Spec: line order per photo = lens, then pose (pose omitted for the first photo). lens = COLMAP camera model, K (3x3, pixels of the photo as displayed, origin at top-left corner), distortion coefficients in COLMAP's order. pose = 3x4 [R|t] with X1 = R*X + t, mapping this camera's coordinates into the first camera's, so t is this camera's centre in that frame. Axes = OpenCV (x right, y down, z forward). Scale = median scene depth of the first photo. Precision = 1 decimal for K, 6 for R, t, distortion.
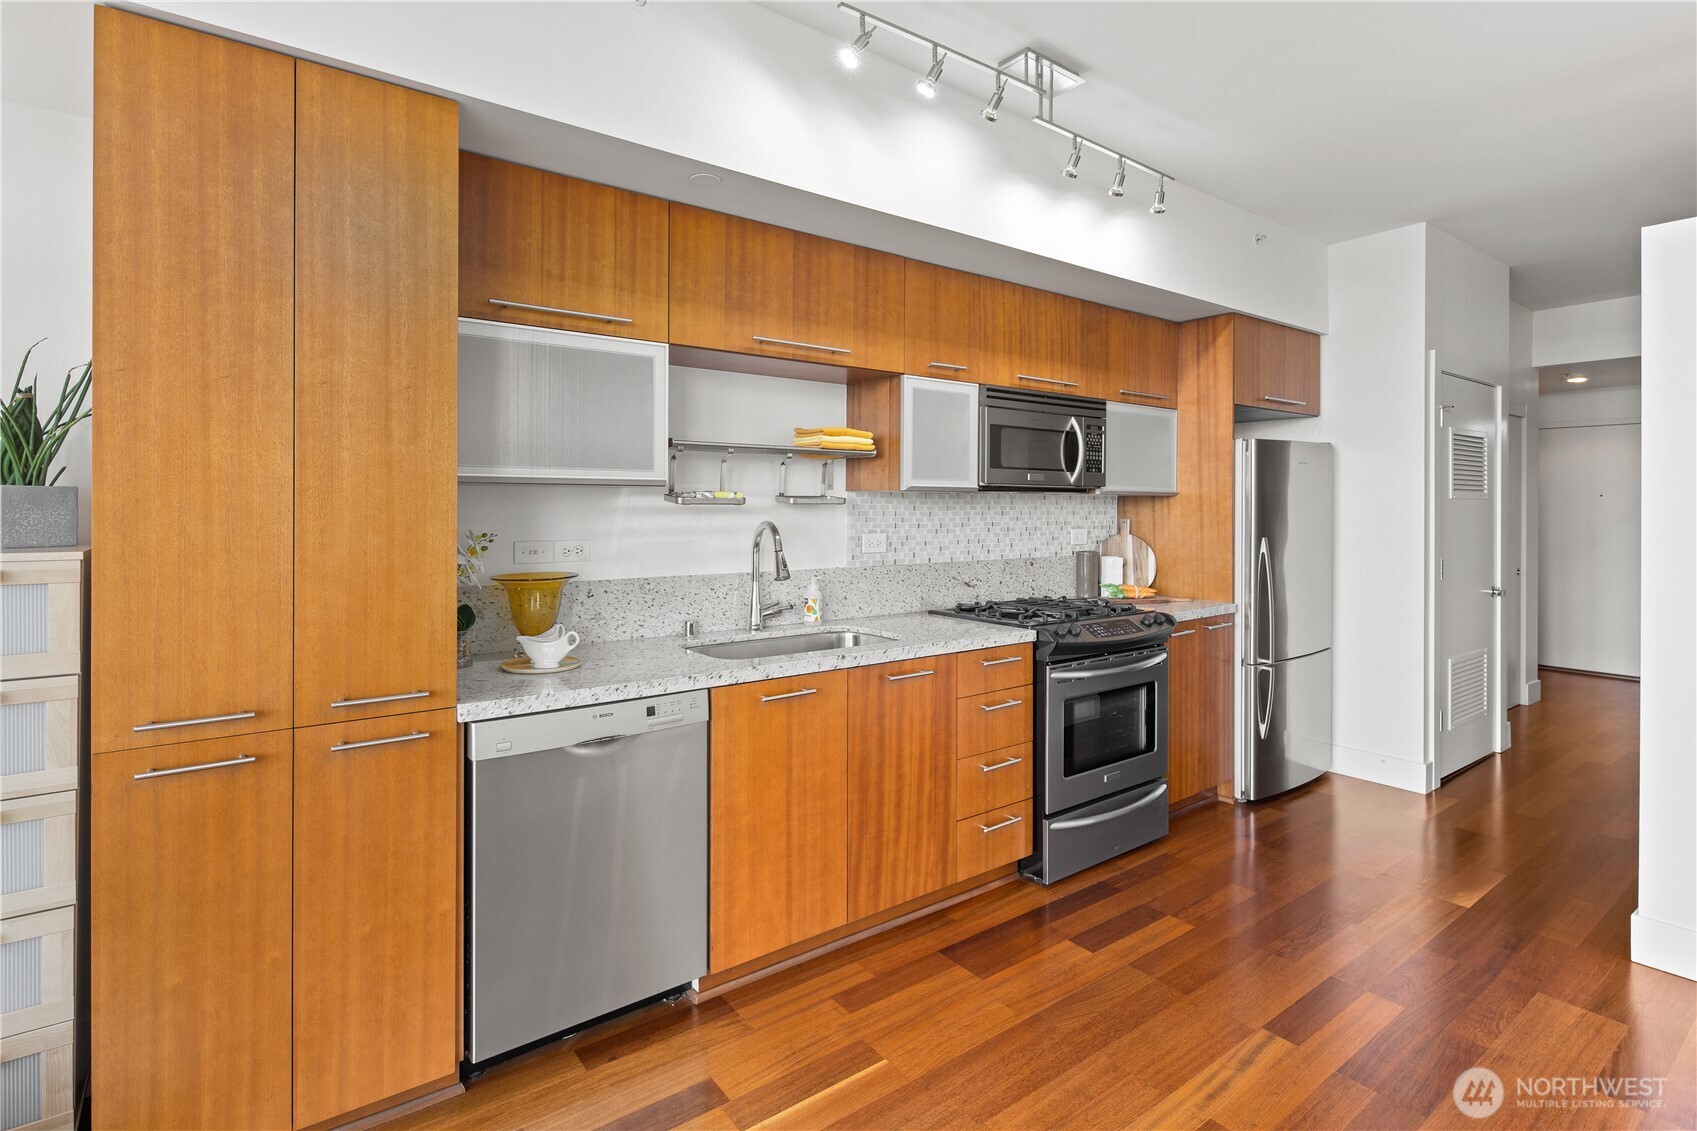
lens RADIAL K [[827.6, 0, 844.7], [0, 827.6, 506.9], [0, 0, 1]] dist [0.009280, -0.007262]
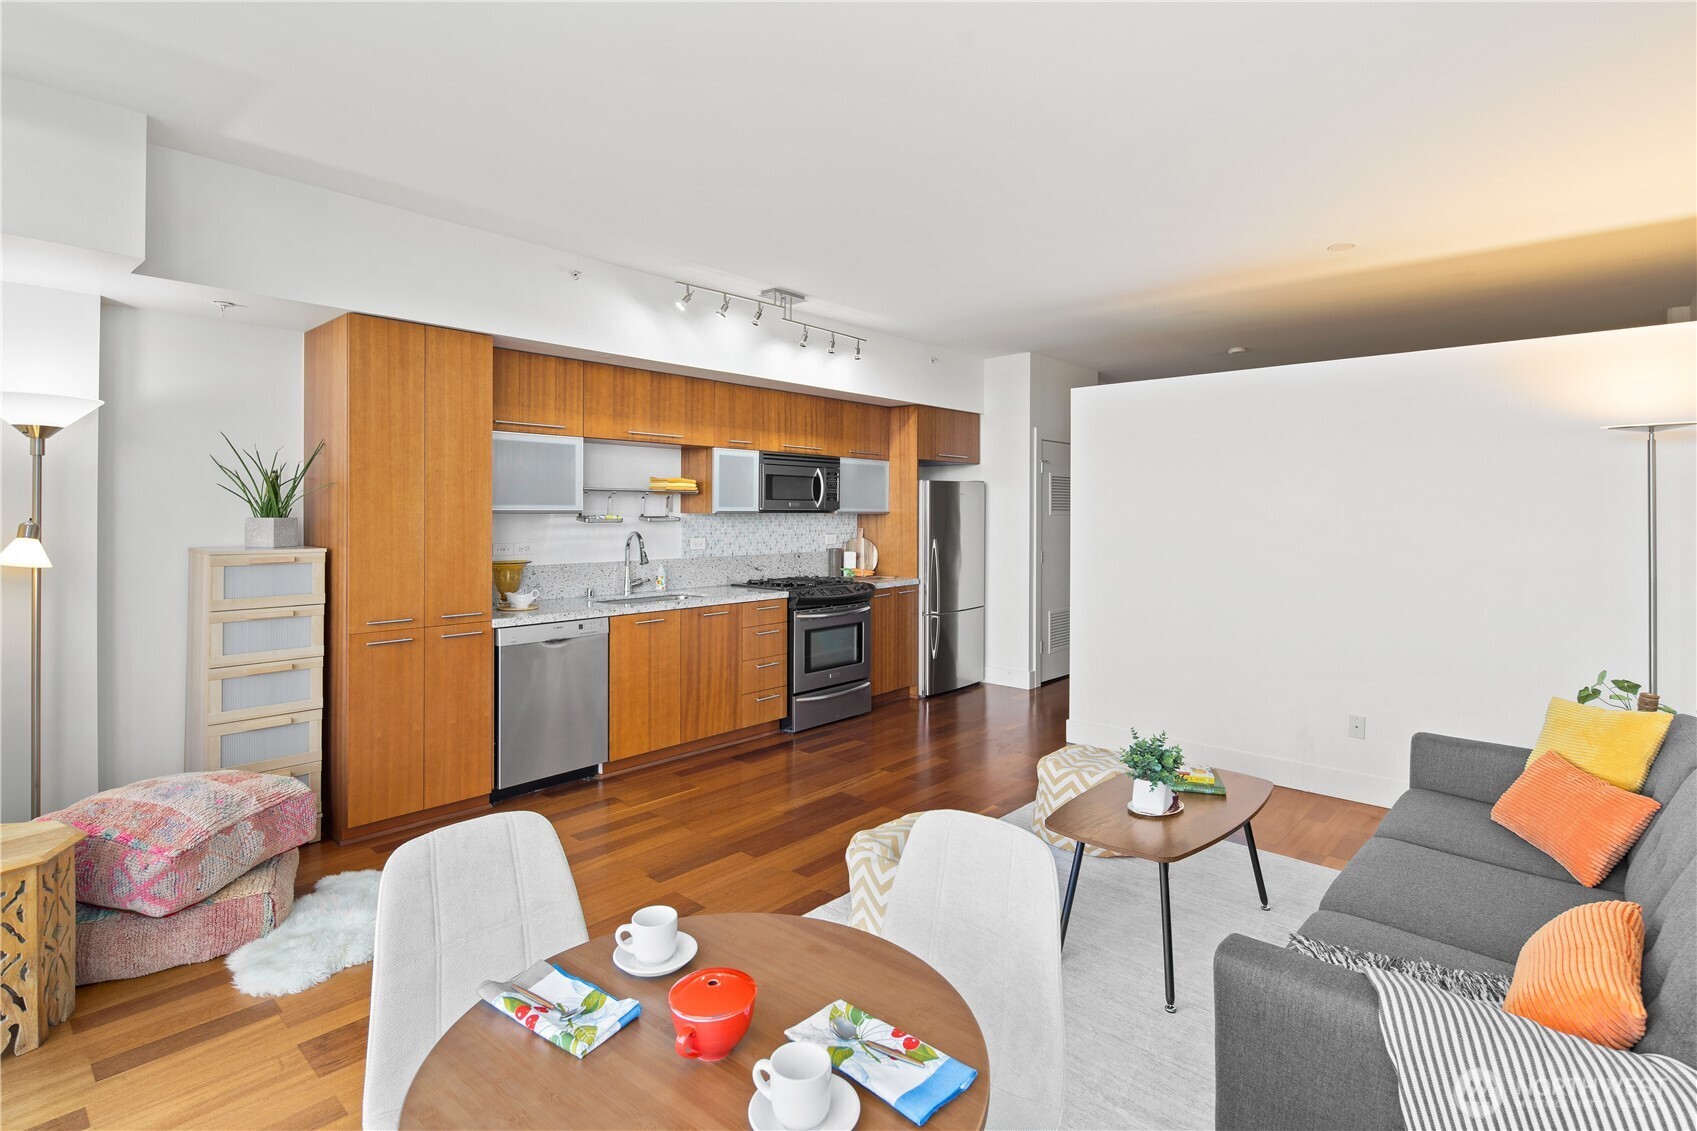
lens RADIAL K [[827.6, 0, 843.6], [0, 827.6, 513.7], [0, 0, 1]] dist [0.009280, -0.007262]
pose [[0.981920, 0.000090, 0.189297, 0.009162], [-0.000765, 0.999994, 0.003490, -0.026633], [-0.189296, -0.003572, 0.981914, -0.805825]]
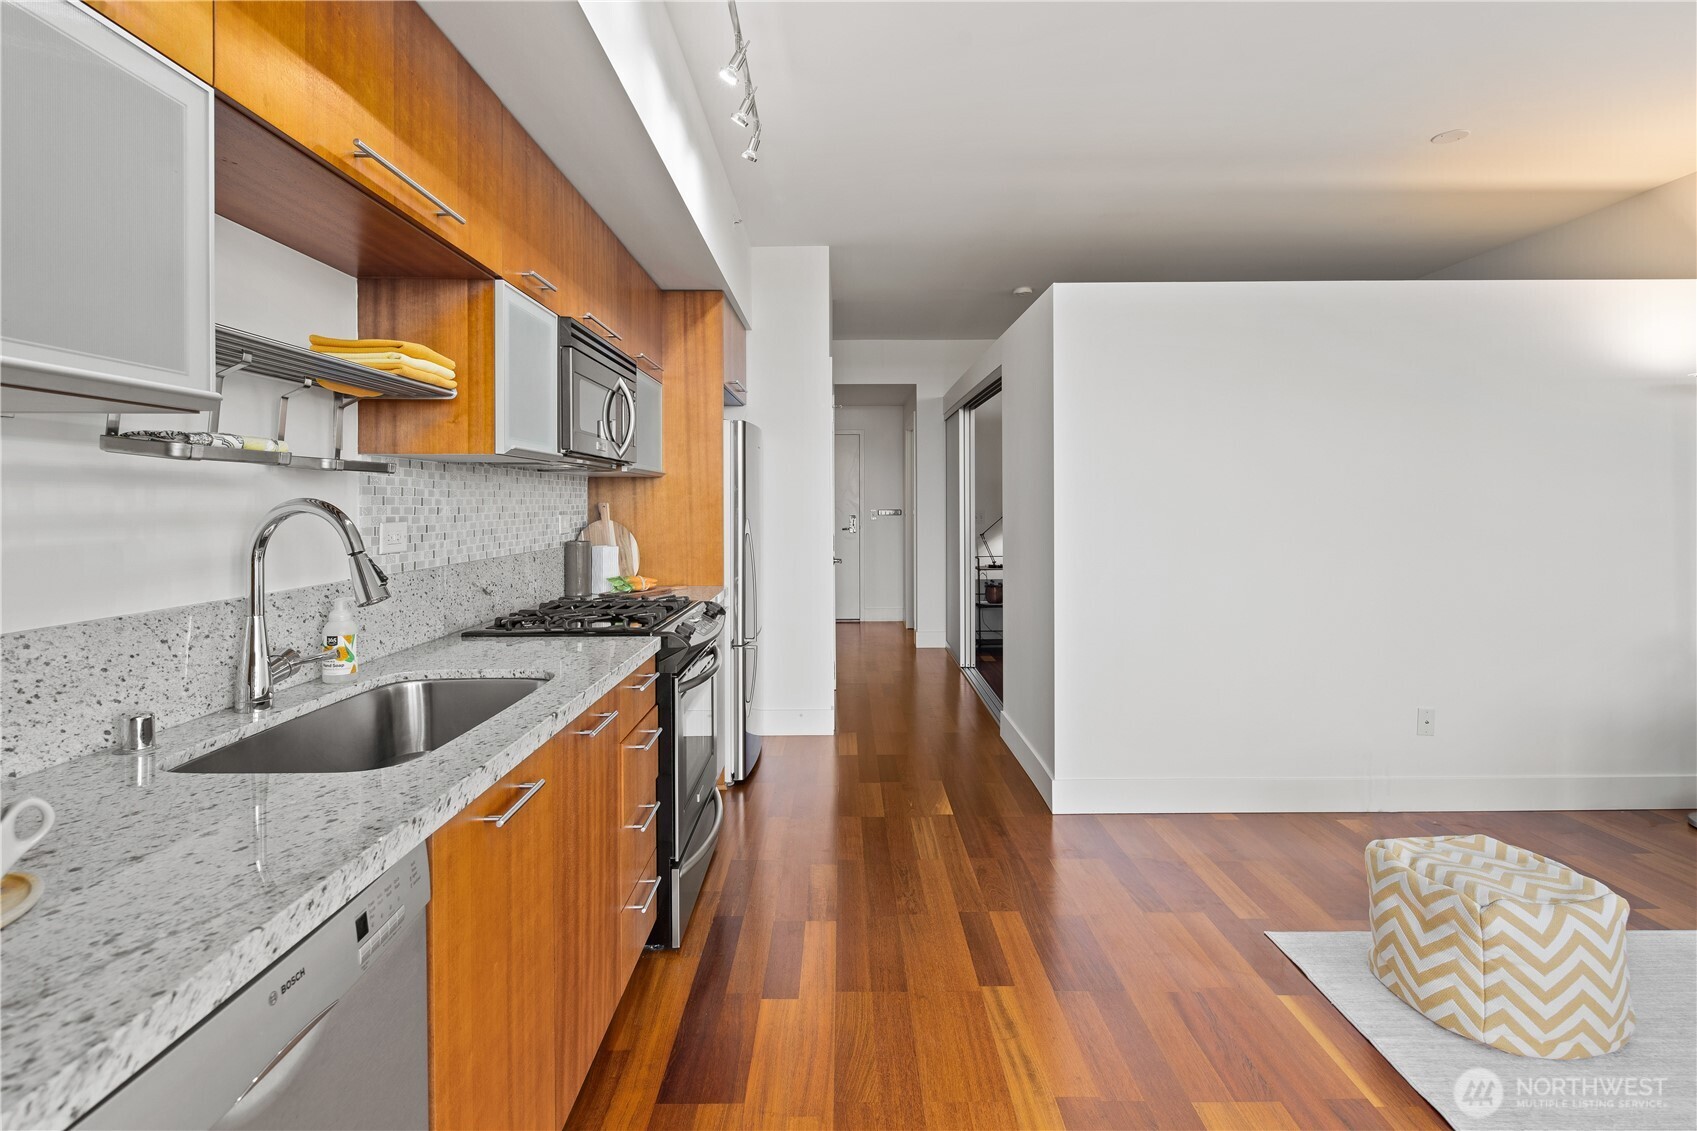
lens RADIAL K [[827.6, 0, 843.6], [0, 827.6, 508.5], [0, 0, 1]] dist [0.009280, -0.007262]
pose [[0.595973, -0.011522, 0.802922, -0.313242], [0.006678, 0.999934, 0.009393, 0.020408], [-0.802977, -0.000236, 0.596010, 0.397426]]
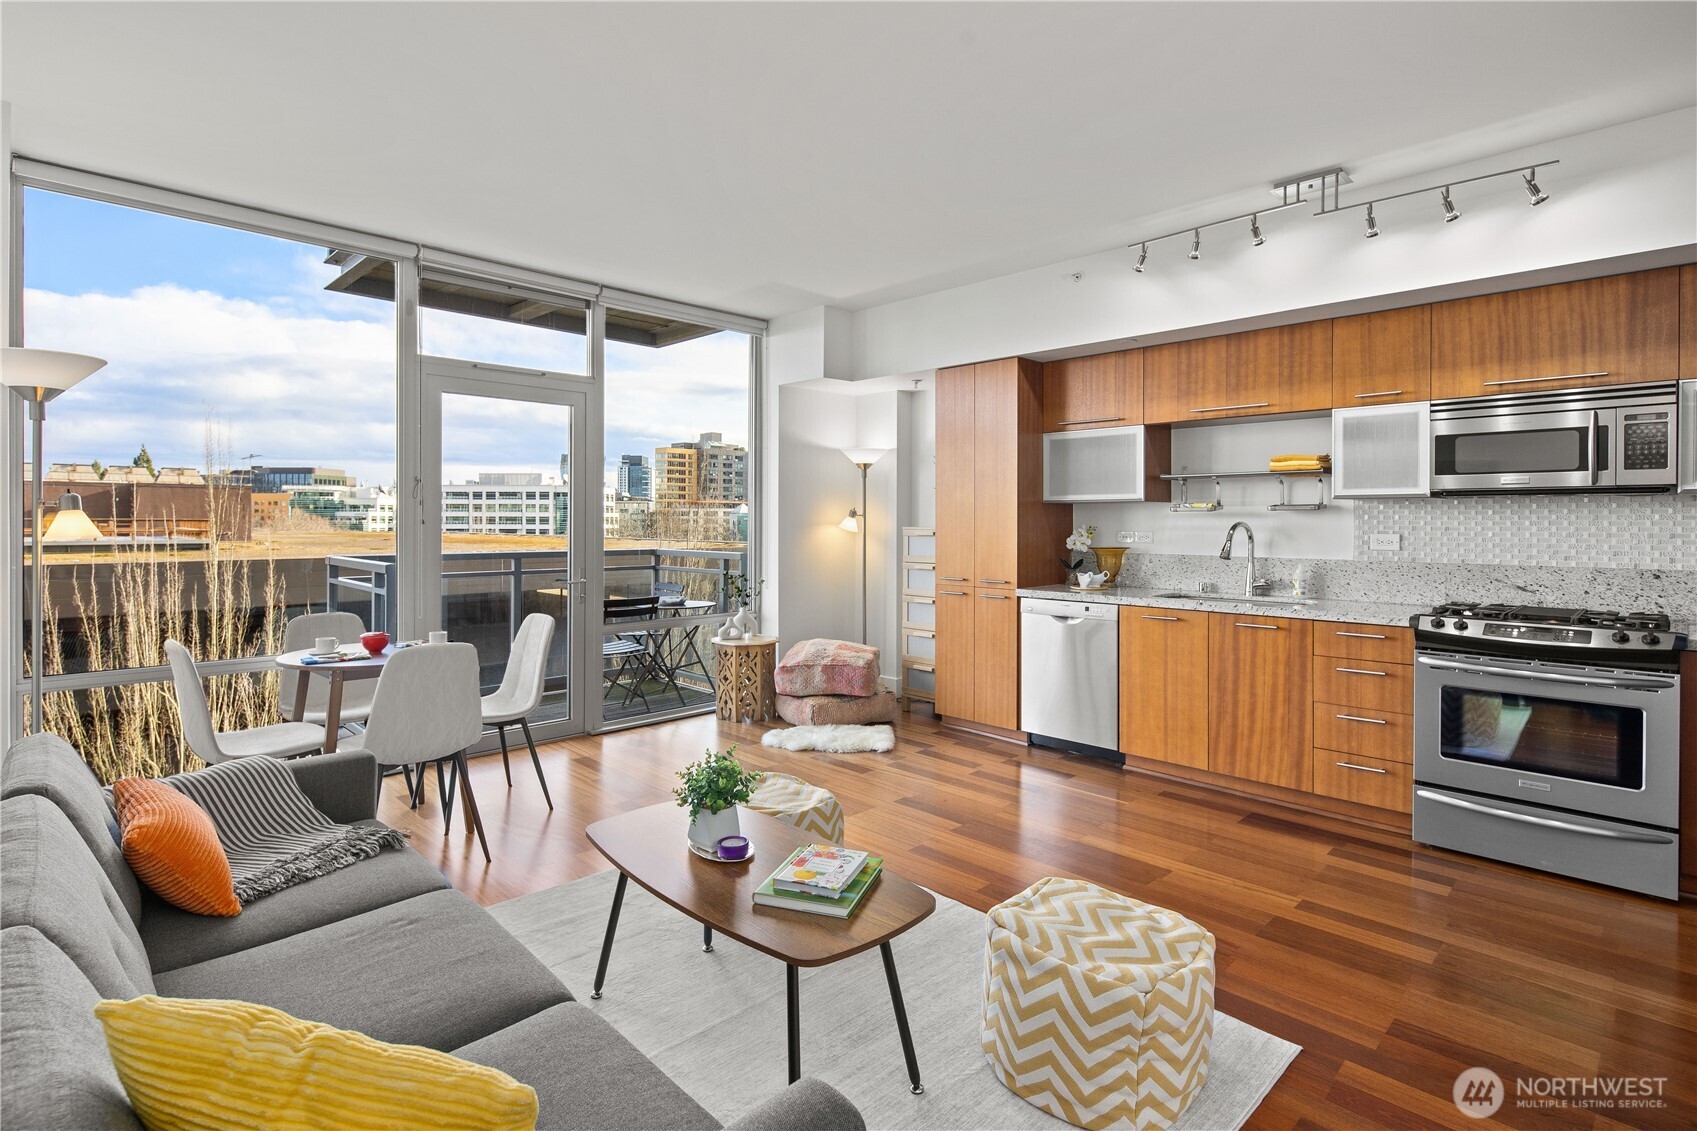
lens RADIAL K [[827.6, 0, 846.1], [0, 827.6, 524.9], [0, 0, 1]] dist [0.009280, -0.007262]
pose [[0.139943, 0.003277, -0.990154, 1.298433], [-0.002203, 0.999993, 0.002998, 0.019439], [0.990157, 0.001762, 0.139949, 0.068070]]
